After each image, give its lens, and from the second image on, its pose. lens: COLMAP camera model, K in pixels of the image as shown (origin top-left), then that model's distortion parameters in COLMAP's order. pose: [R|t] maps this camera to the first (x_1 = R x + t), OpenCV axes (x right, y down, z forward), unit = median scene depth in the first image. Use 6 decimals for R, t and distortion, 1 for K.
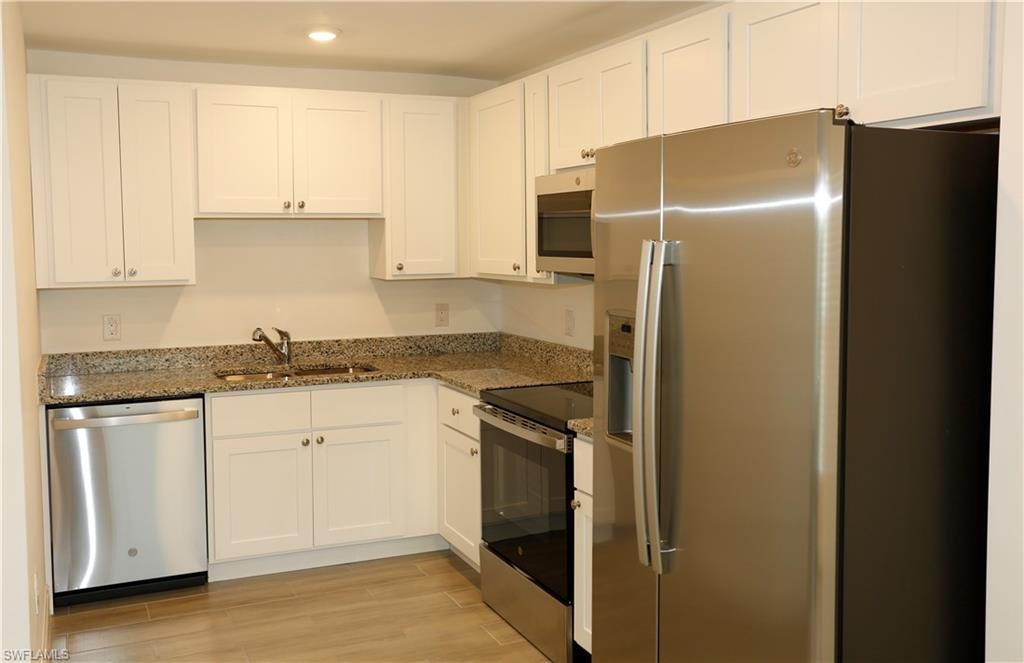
lens RADIAL K [[961.2, 0, 481.8], [0, 961.2, 306.0], [0, 0, 1]] dist [0.000157, -0.009993]
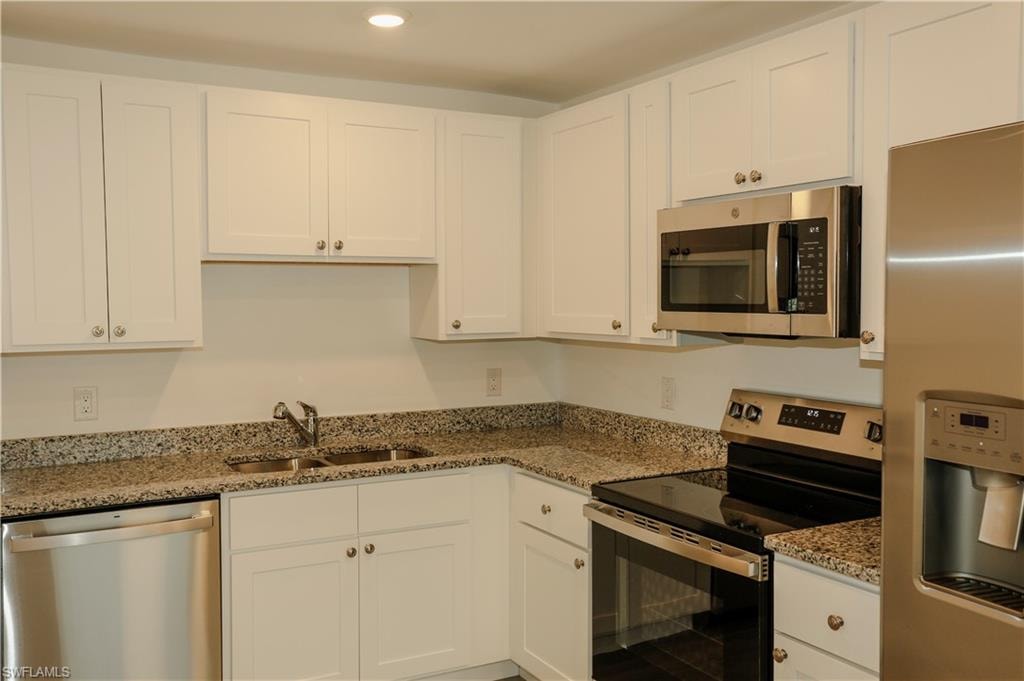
lens RADIAL K [[930.9, 0, 512.0], [0, 930.9, 340.5], [0, 0, 1]] dist [0.003658, 0.013858]
pose [[0.994963, -0.000479, 0.100242, -0.123172], [0.002865, 0.999716, -0.023659, -0.008989], [-0.100202, 0.023827, 0.994682, 0.229894]]
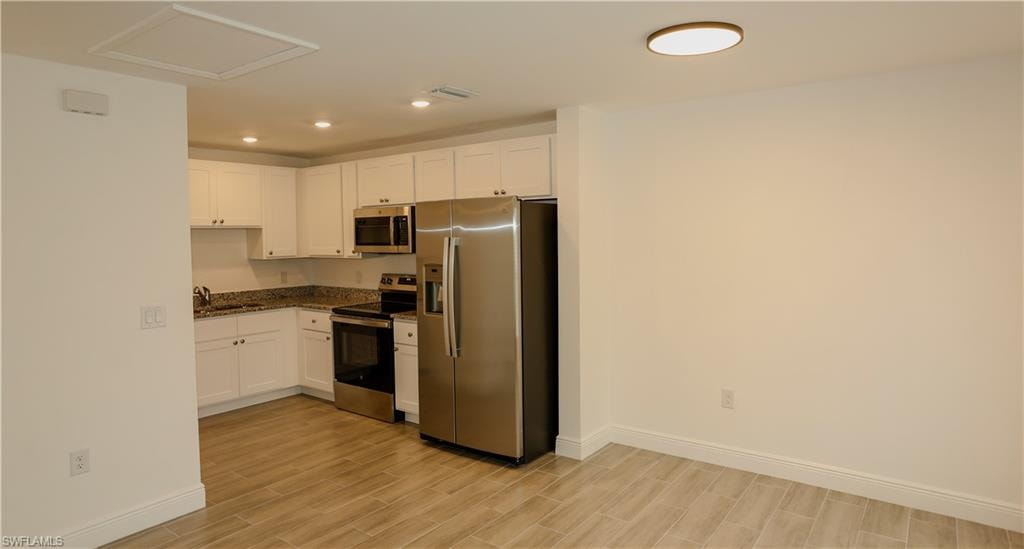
lens RADIAL K [[579.9, 0, 510.8], [0, 579.9, 252.4], [0, 0, 1]] dist [-0.064187, -0.000515]
pose [[0.863341, -0.021539, 0.504162, -0.265921], [0.044303, 0.998466, -0.033209, 0.020316], [-0.502673, 0.051007, 0.862971, -0.275777]]
